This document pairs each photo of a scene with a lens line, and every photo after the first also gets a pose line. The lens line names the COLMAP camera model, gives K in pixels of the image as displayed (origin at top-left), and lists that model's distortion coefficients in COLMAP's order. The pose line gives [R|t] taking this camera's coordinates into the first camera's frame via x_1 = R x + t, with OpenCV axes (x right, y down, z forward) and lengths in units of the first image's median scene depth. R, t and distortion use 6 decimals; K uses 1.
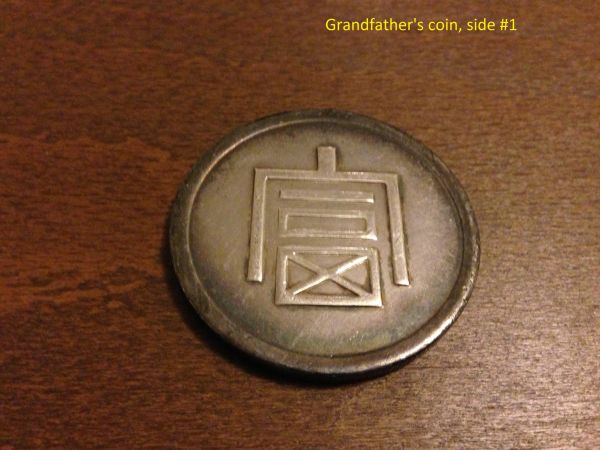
lens RADIAL K [[584.0, 0, 300.0], [0, 584.0, 225.0], [0, 0, 1]] dist [0.105150, -0.317581]
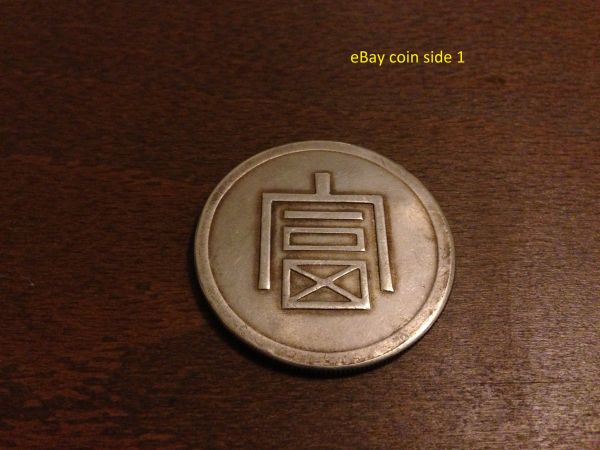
lens RADIAL K [[584.0, 0, 300.0], [0, 584.0, 225.0], [0, 0, 1]] dist [0.105150, -0.317581]
pose [[0.999914, 0.005393, -0.011982, -0.201490], [-0.005347, 0.999978, 0.003893, -0.064623], [0.012002, -0.003829, 0.999921, -0.161272]]
